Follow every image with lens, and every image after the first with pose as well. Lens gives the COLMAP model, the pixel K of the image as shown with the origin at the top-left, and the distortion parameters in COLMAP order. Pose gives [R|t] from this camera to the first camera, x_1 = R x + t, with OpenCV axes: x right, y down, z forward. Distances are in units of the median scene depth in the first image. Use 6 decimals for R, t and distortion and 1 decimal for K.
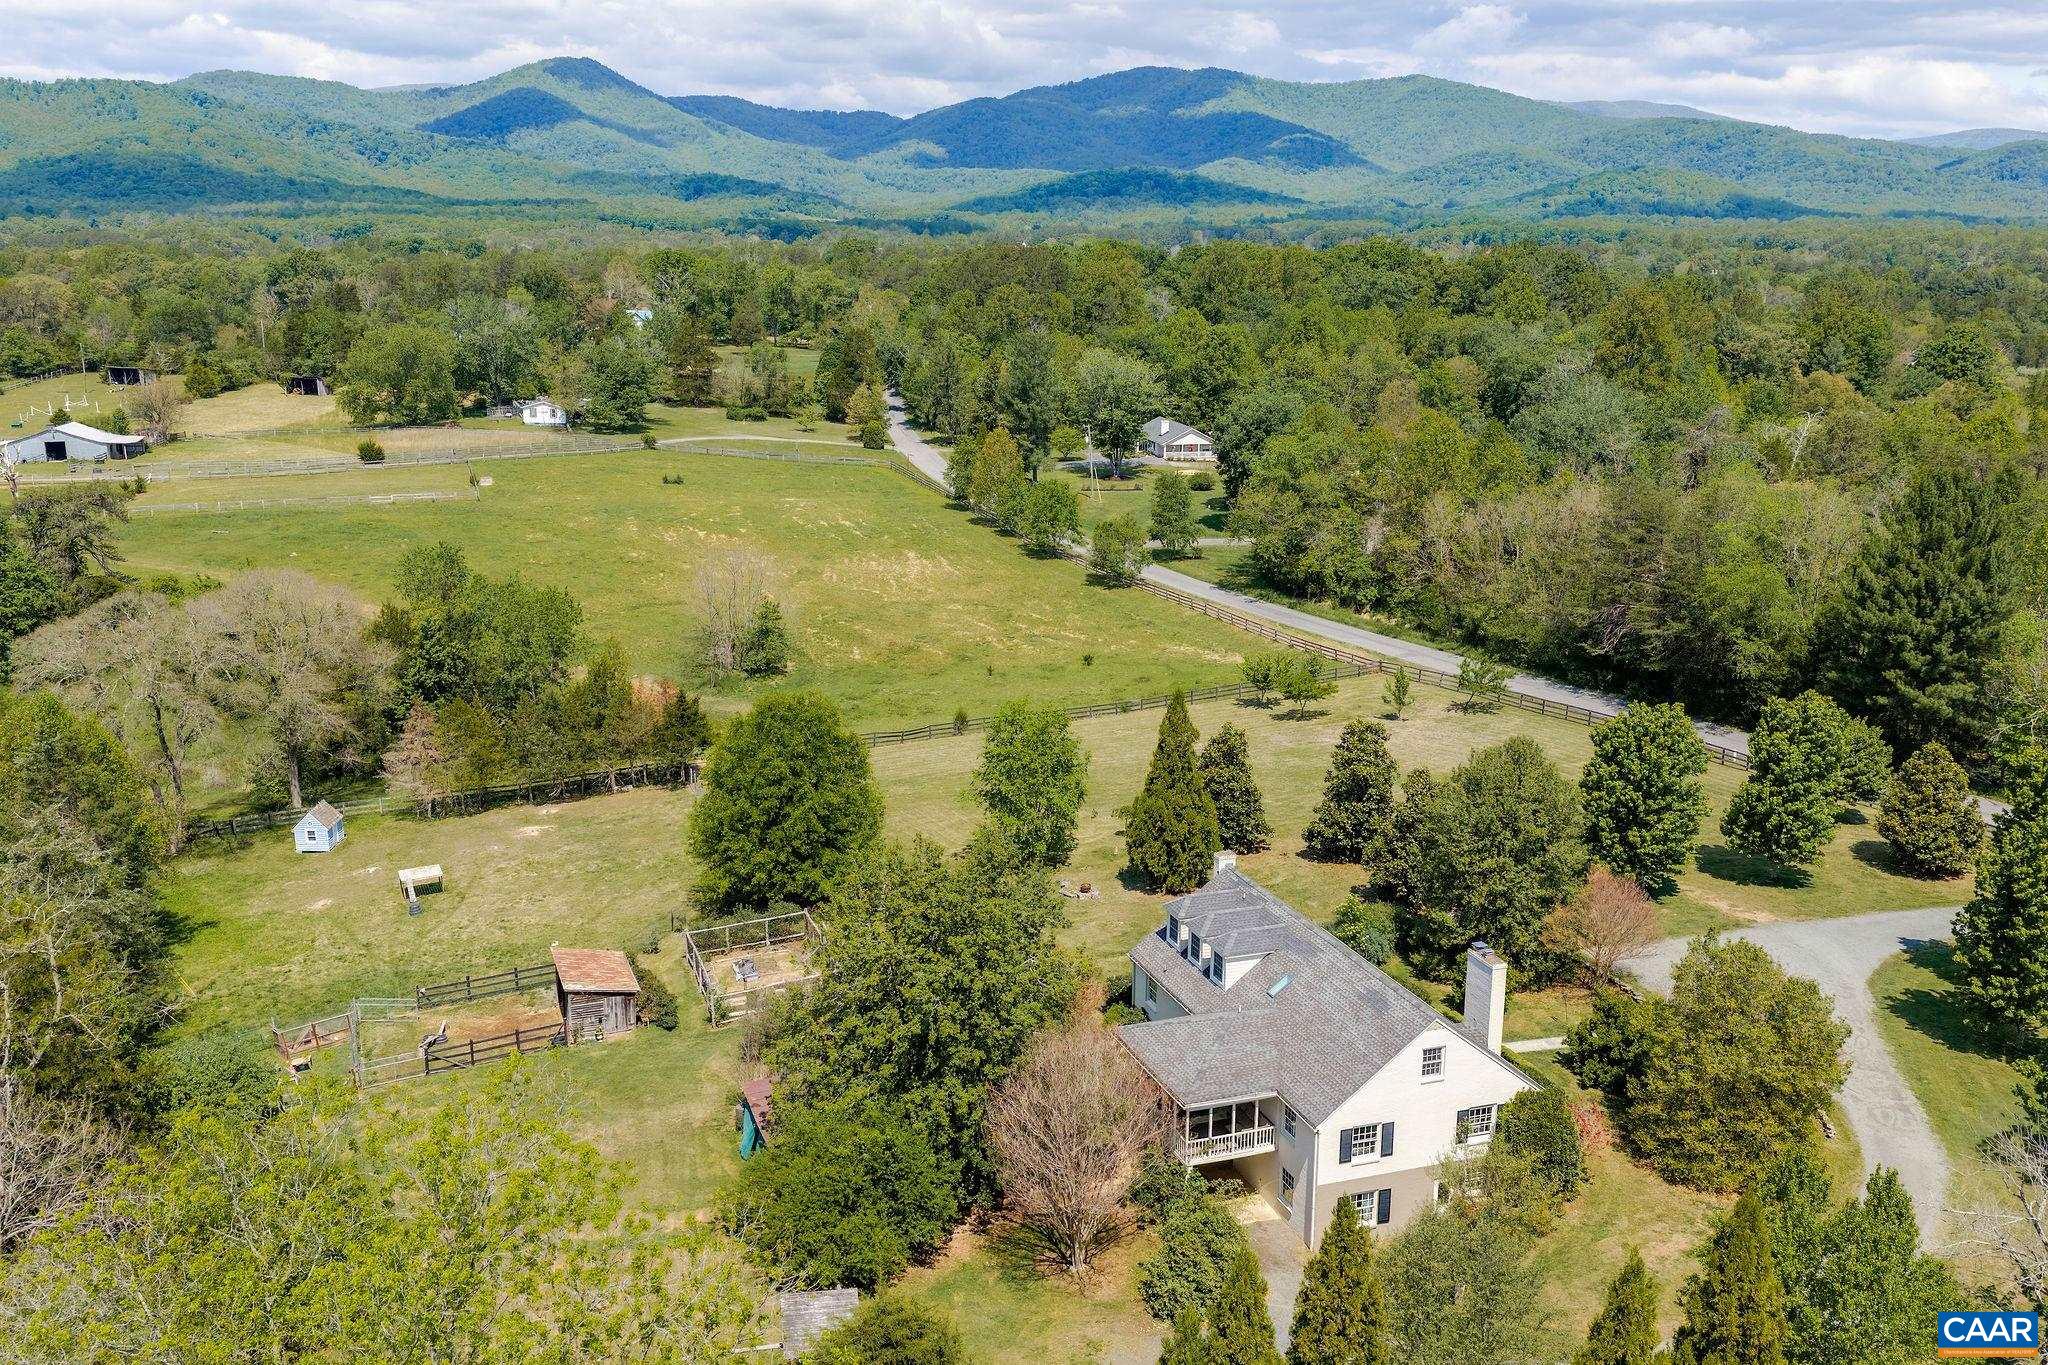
lens RADIAL K [[1865.9, 0, 1028.6], [0, 1865.9, 683.4], [0, 0, 1]] dist [0.061565, 0.000000]
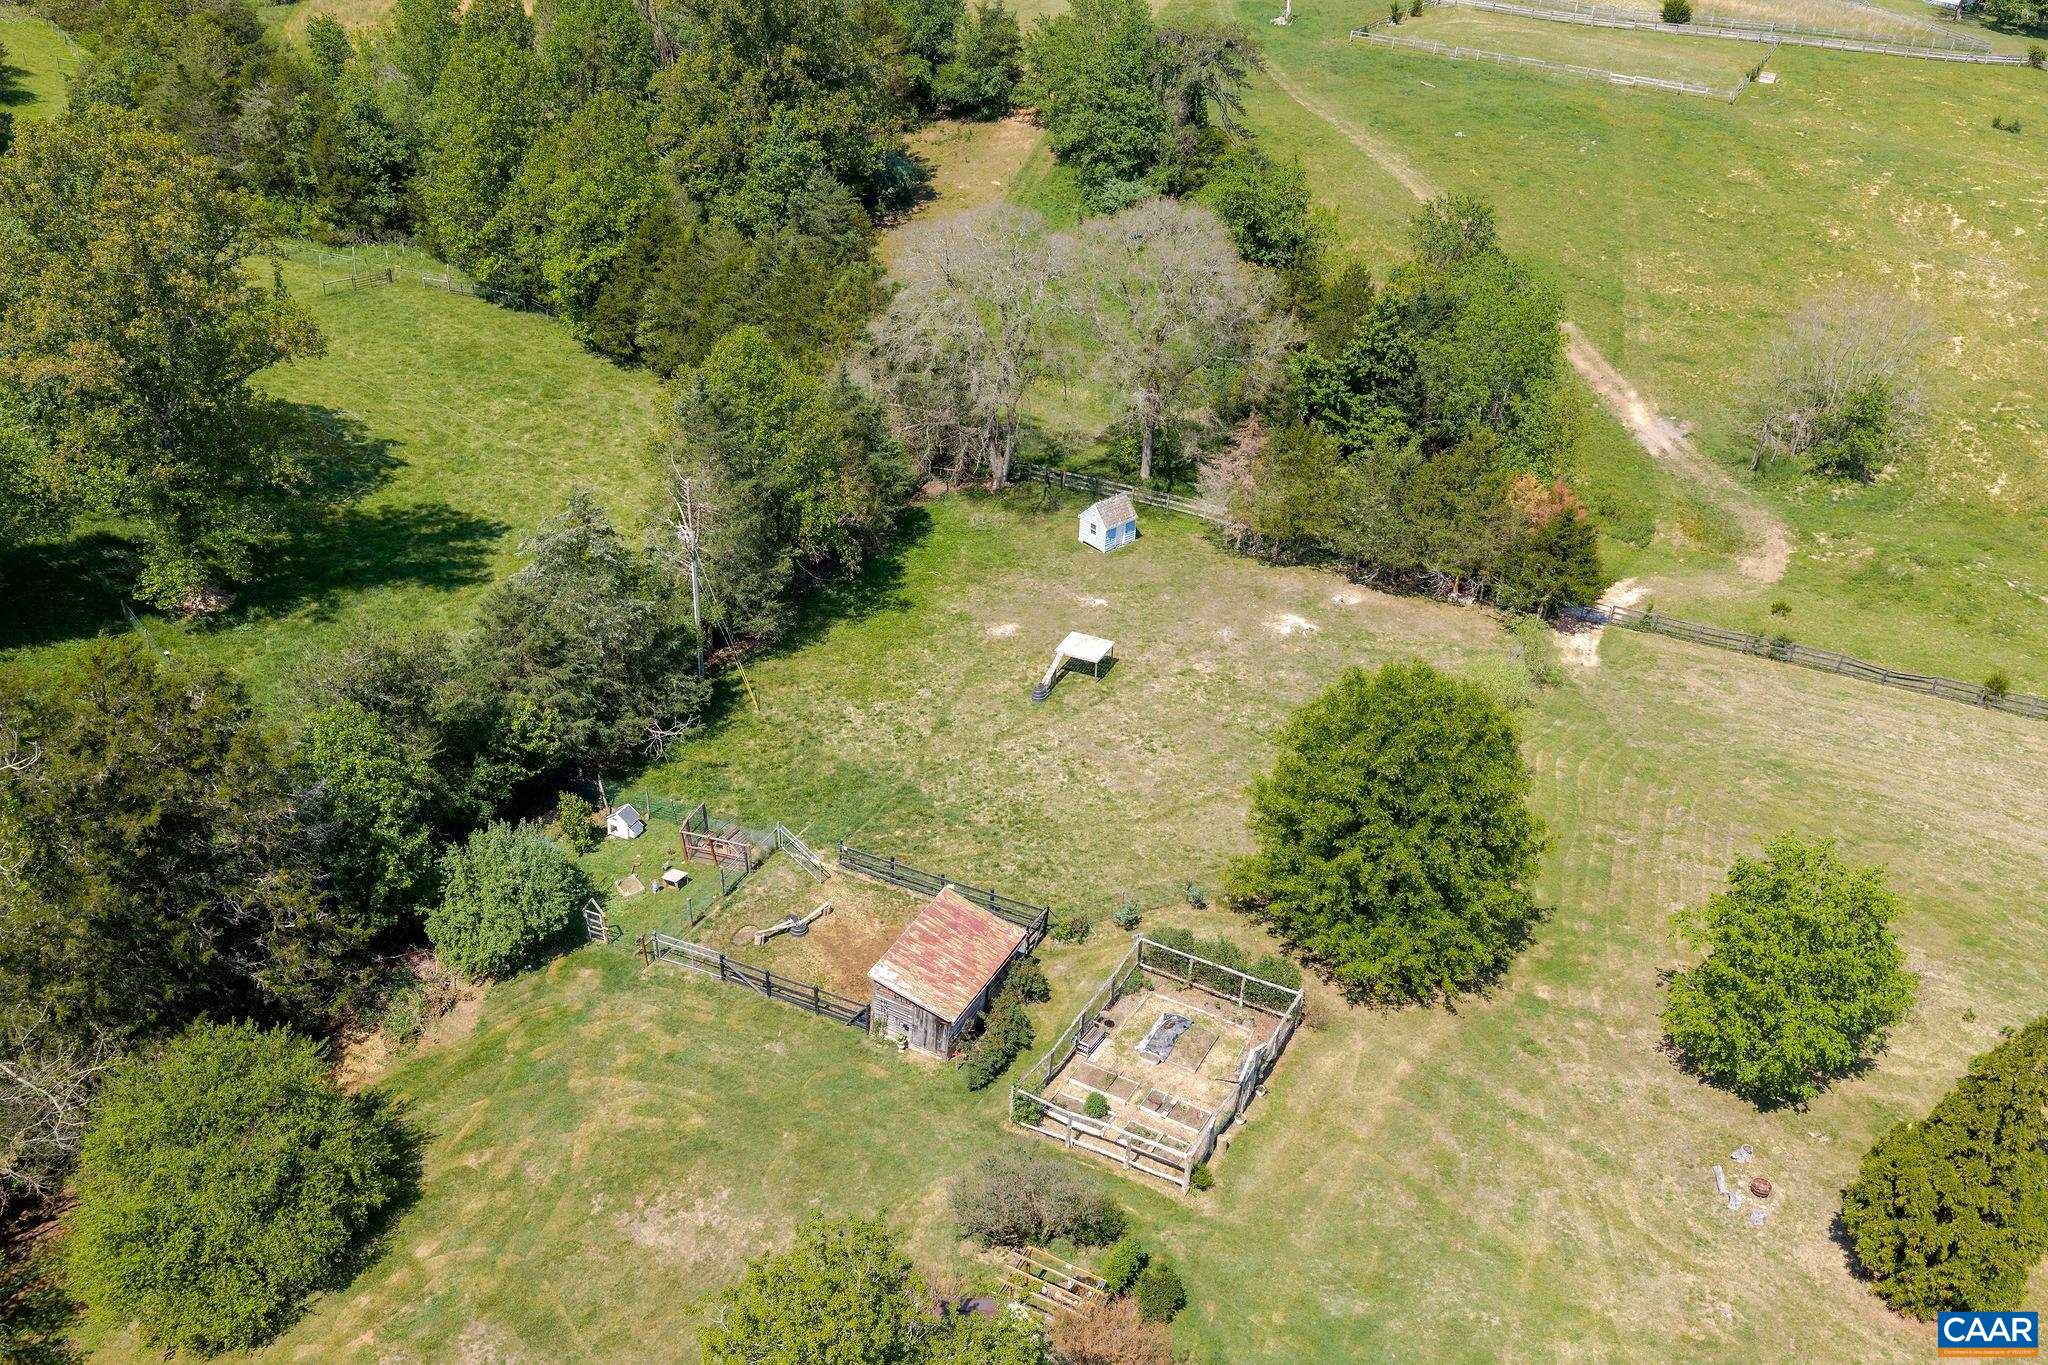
lens RADIAL K [[1698.1, 0, 1019.3], [0, 1698.1, 688.5], [0, 0, 1]] dist [0.024129, -0.029930]
pose [[0.674700, 0.432699, -0.597956, 0.076231], [-0.234924, 0.893900, 0.381777, -0.108063], [0.699707, -0.117111, 0.704766, 0.295949]]
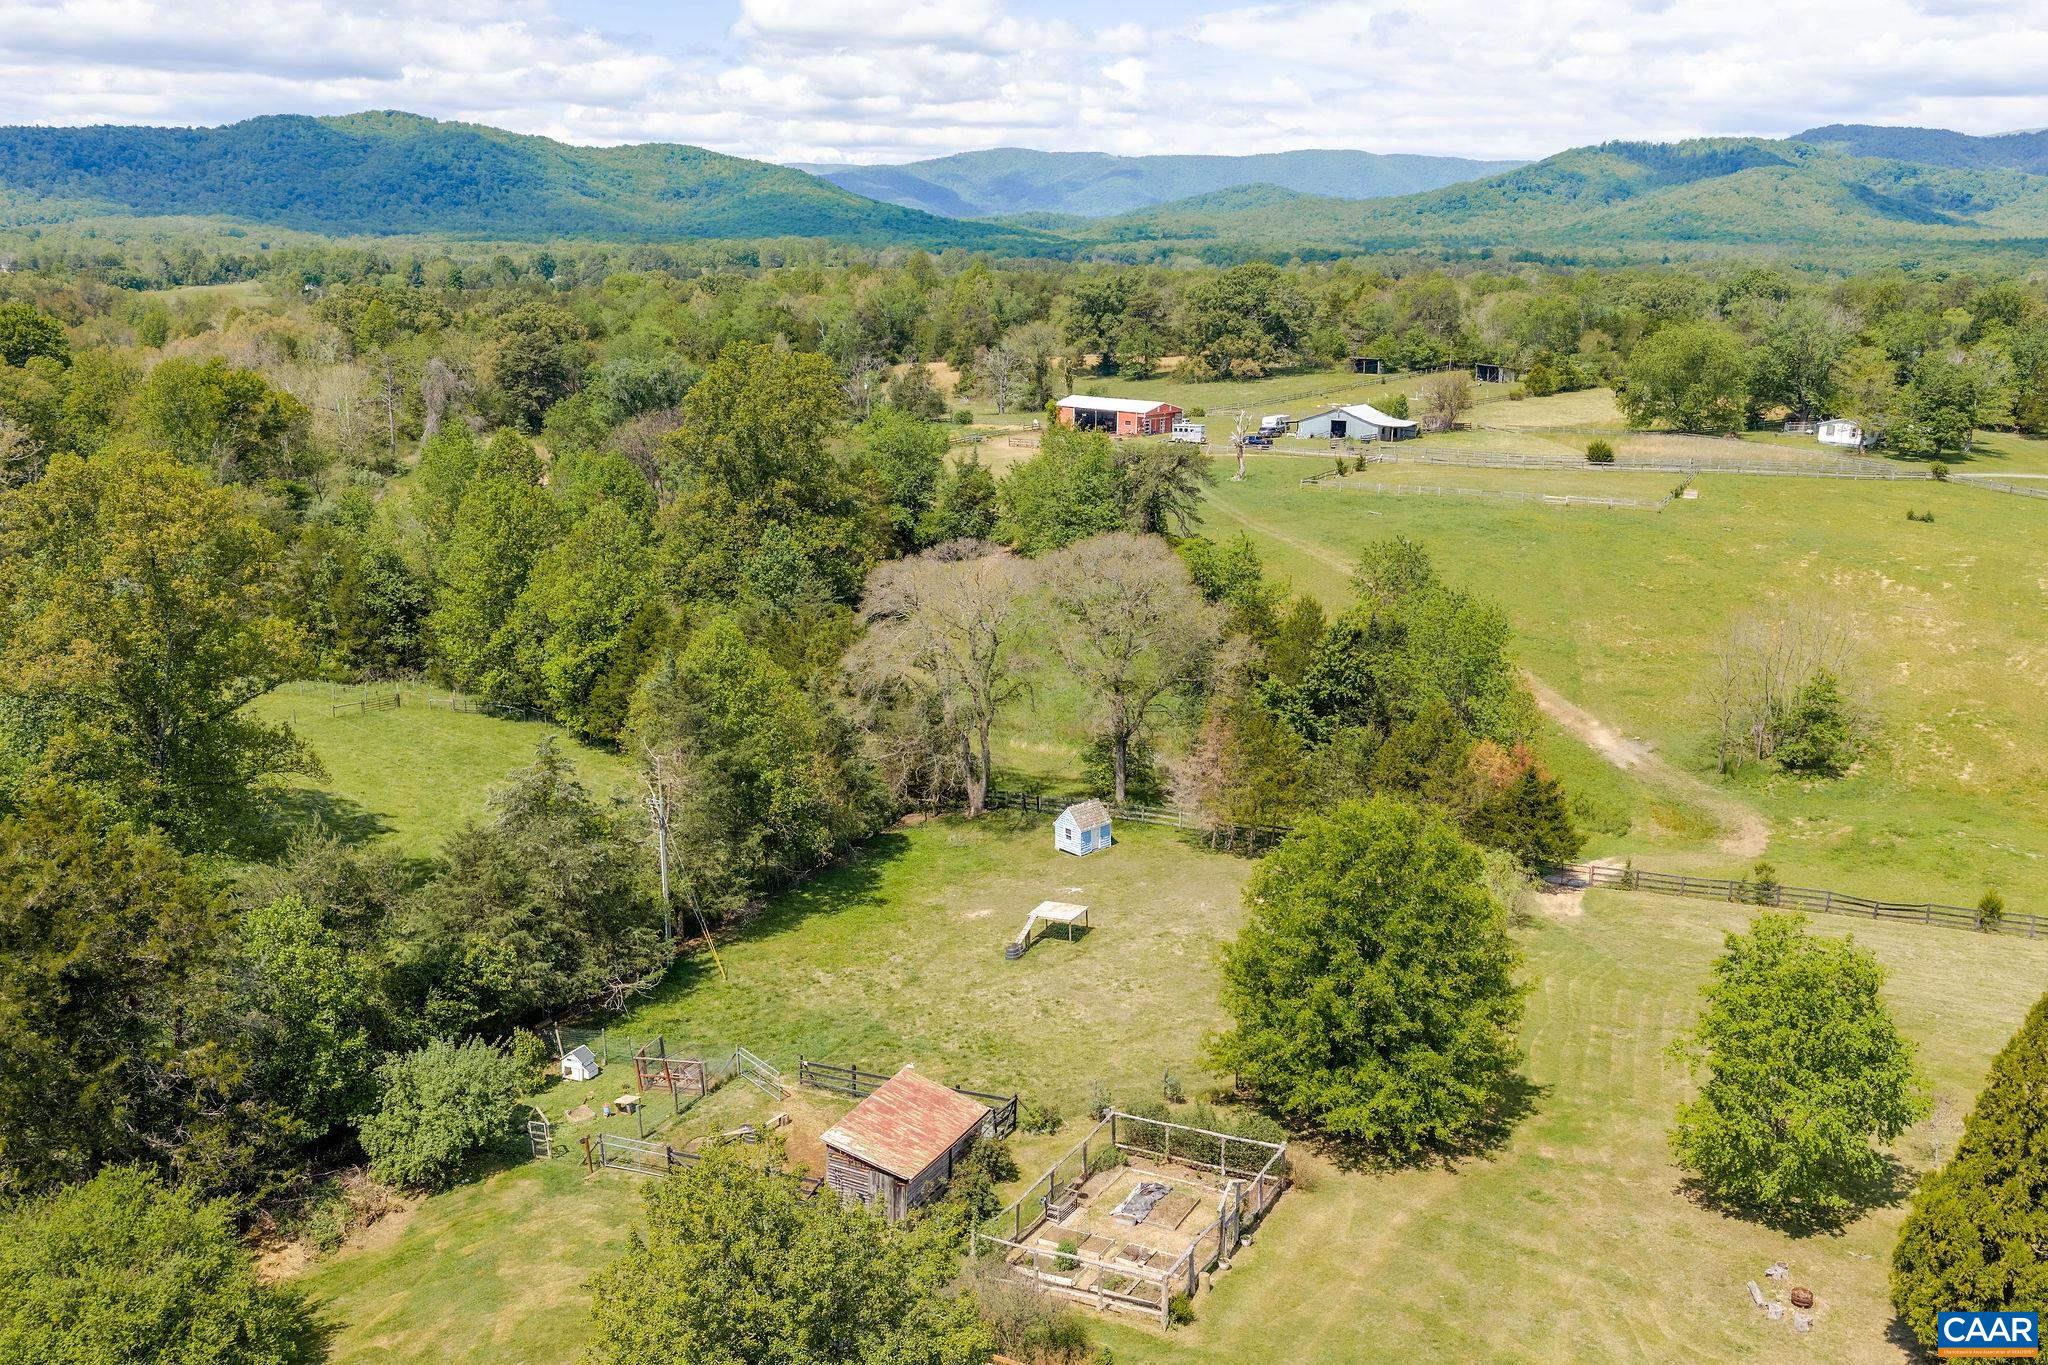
lens RADIAL K [[1698.1, 0, 1020.2], [0, 1698.1, 686.7], [0, 0, 1]] dist [0.024129, -0.029930]
pose [[0.683436, 0.185632, -0.706014, 0.114384], [-0.183562, 0.979754, 0.079914, -0.034489], [0.706555, 0.074981, 0.703675, 0.302406]]
